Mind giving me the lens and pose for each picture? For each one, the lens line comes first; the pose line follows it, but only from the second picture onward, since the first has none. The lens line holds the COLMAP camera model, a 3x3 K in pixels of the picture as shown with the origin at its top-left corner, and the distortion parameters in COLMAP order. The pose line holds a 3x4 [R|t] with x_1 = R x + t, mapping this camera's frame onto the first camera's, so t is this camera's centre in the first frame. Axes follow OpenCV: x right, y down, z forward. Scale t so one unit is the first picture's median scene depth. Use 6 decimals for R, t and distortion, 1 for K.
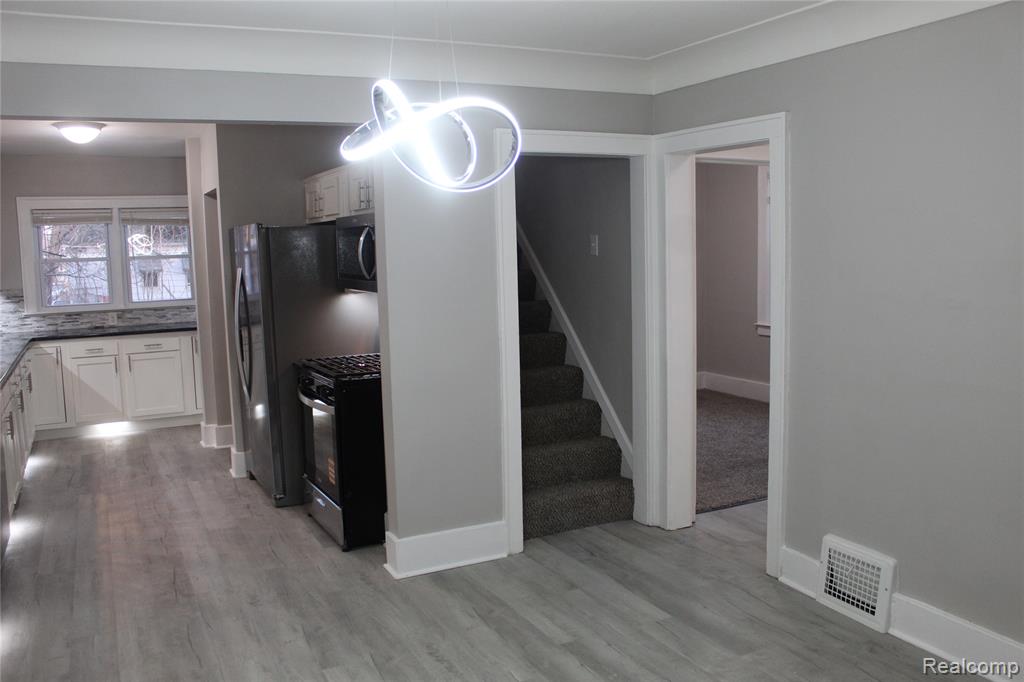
lens RADIAL K [[888.0, 0, 512.0], [0, 888.0, 341.0], [0, 0, 1]] dist [-0.158514, 0.165244]
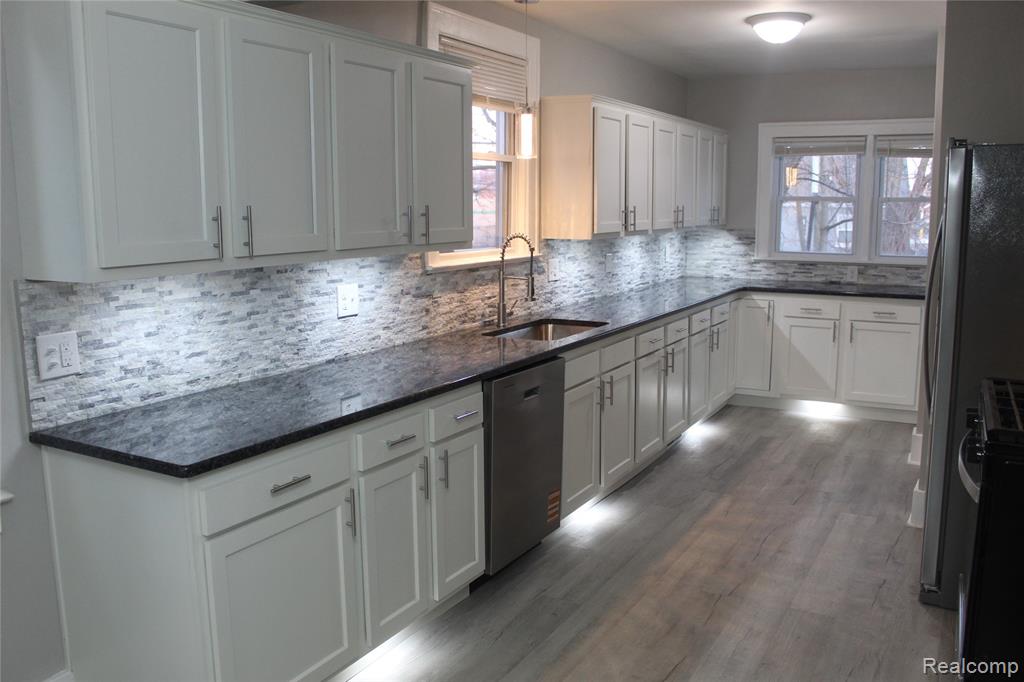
lens RADIAL K [[888.0, 0, 512.0], [0, 888.0, 341.0], [0, 0, 1]] dist [-0.158514, 0.165244]
pose [[0.572966, 0.150243, -0.805690, 0.019374], [-0.104178, 0.988431, 0.110234, -0.021303], [0.812931, 0.020775, 0.581990, 0.288020]]
